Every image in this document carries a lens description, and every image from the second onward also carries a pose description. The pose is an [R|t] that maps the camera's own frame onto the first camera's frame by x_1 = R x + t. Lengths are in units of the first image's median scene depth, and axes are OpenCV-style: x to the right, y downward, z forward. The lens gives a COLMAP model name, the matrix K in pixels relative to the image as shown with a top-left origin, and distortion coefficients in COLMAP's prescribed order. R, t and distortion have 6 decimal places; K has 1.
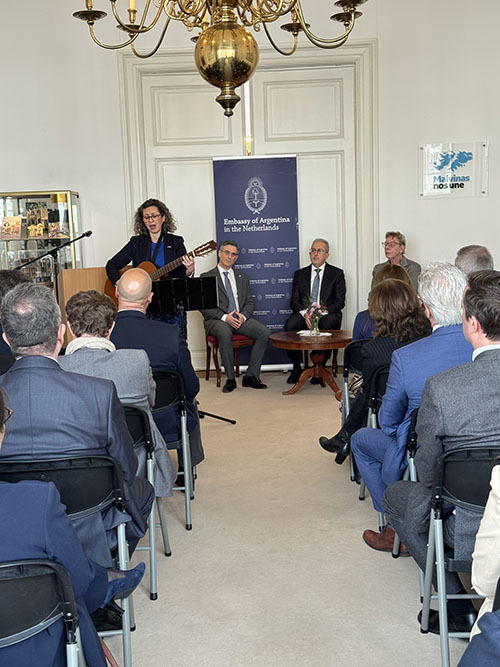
lens RADIAL K [[915.0, 0, 250.0], [0, 915.0, 333.5], [0, 0, 1]] dist [0.113050, -0.010500]
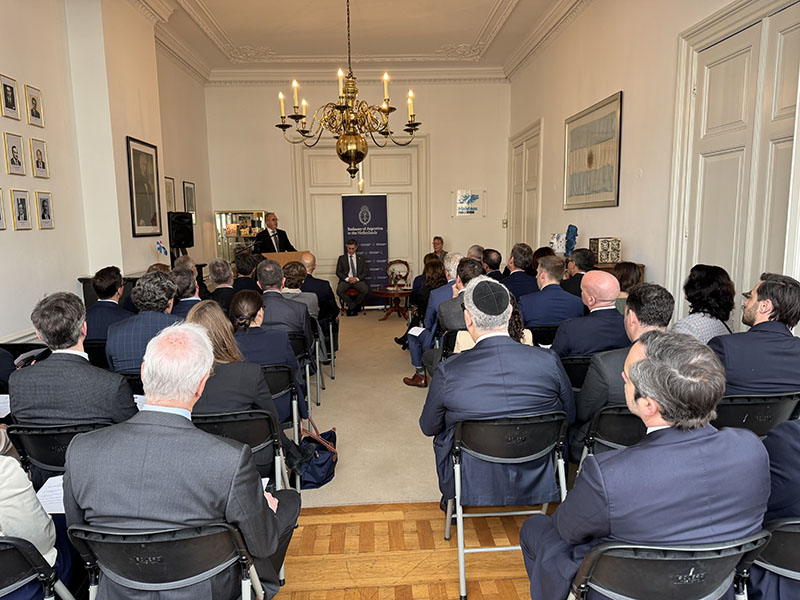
lens RADIAL K [[552.2, 0, 400.0], [0, 552.2, 300.0], [0, 0, 1]] dist [0.105361, -0.167611]
pose [[0.997184, 0.006426, 0.074717, -0.006306], [-0.007122, 0.999934, 0.009055, 0.013452], [-0.074654, -0.009562, 0.997164, -0.151403]]
